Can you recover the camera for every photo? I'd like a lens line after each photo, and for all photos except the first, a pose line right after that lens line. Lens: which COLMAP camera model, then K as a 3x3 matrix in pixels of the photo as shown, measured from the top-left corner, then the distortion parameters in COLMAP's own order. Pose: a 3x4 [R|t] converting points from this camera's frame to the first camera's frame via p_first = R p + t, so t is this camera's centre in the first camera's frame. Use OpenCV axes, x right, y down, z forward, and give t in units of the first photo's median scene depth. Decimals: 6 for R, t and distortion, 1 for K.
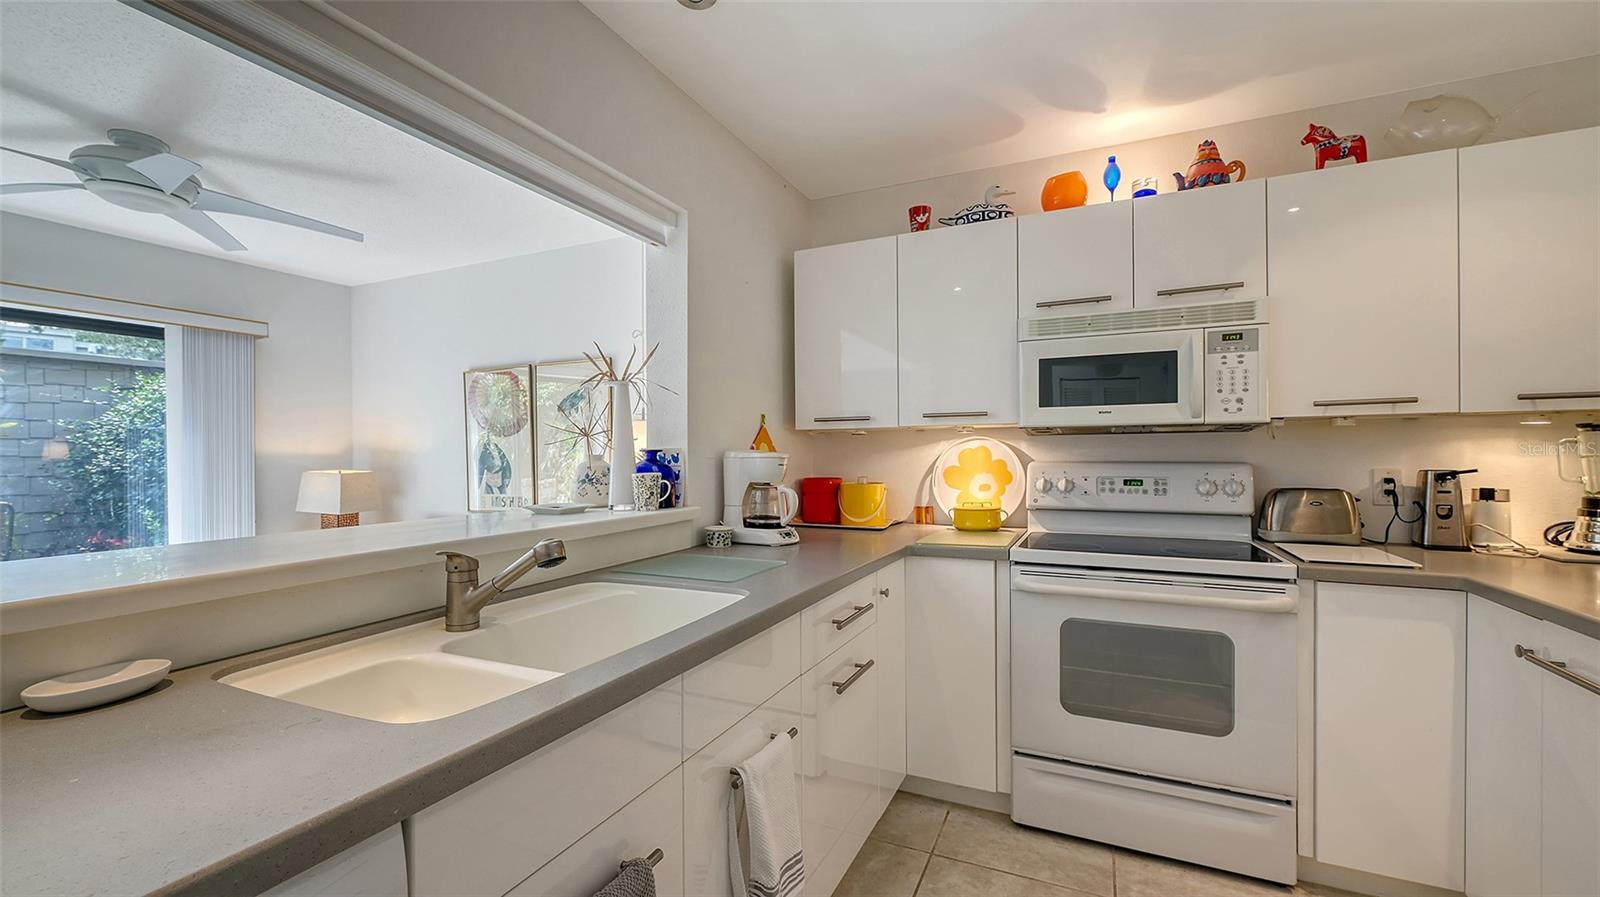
lens RADIAL K [[638.3, 0, 796.2], [0, 638.3, 448.8], [0, 0, 1]] dist [-0.003739, 0.000152]
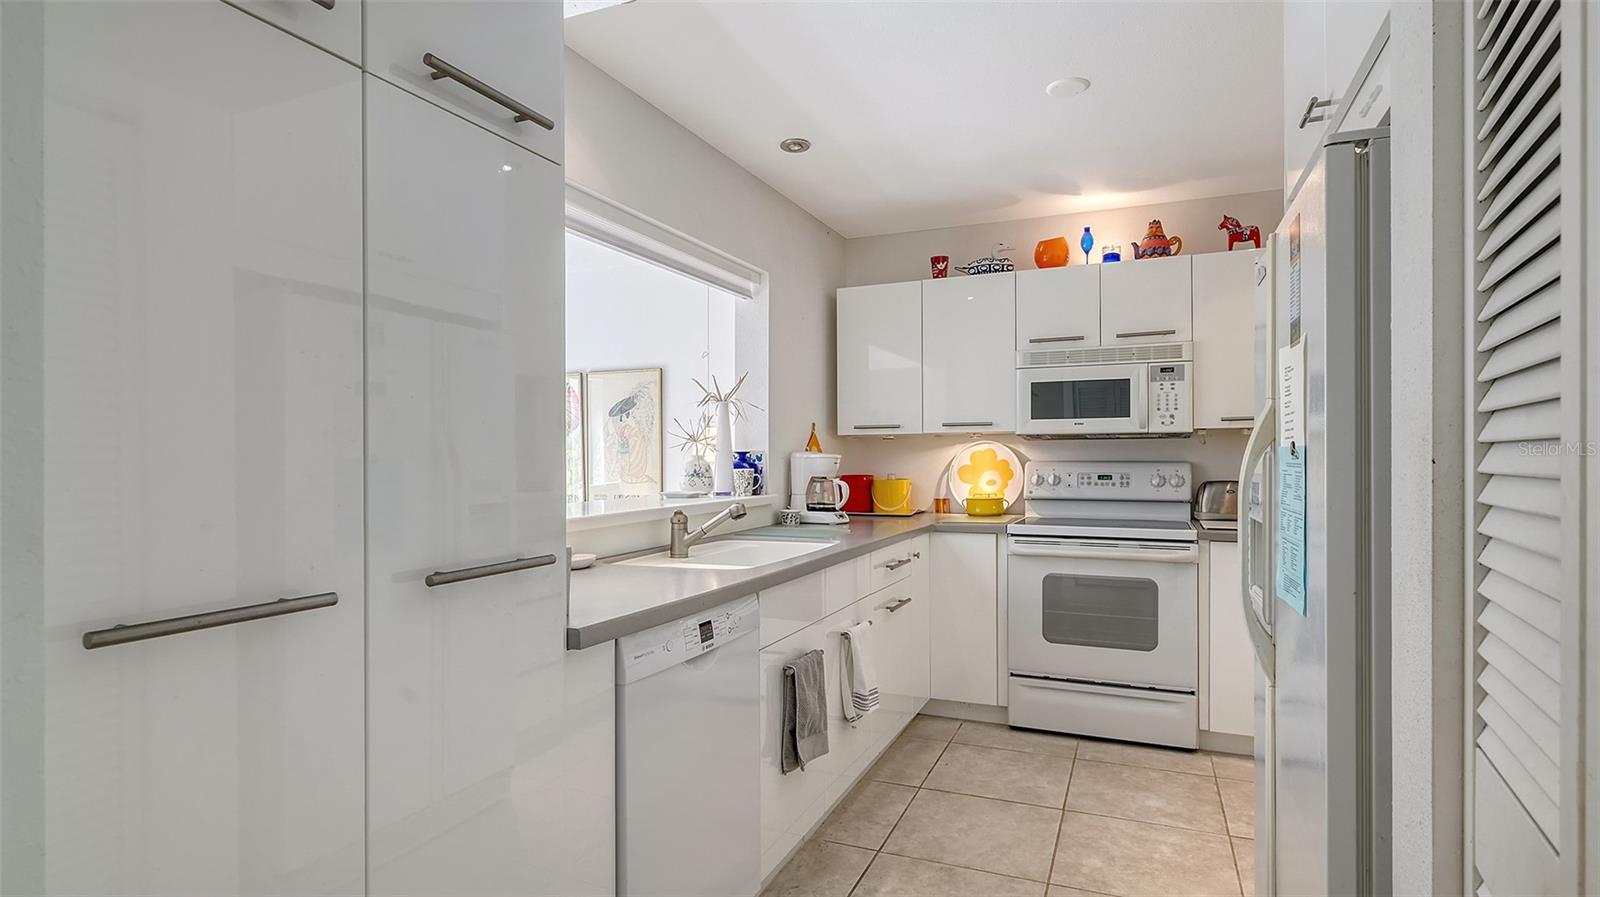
lens RADIAL K [[801.8, 0, 795.9], [0, 801.8, 452.9], [0, 0, 1]] dist [-0.011954, -0.000134]
pose [[0.999468, 0.000713, 0.032602, -0.159311], [-0.000871, 0.999988, 0.004812, -0.003719], [-0.032598, -0.004838, 0.999457, -0.643780]]
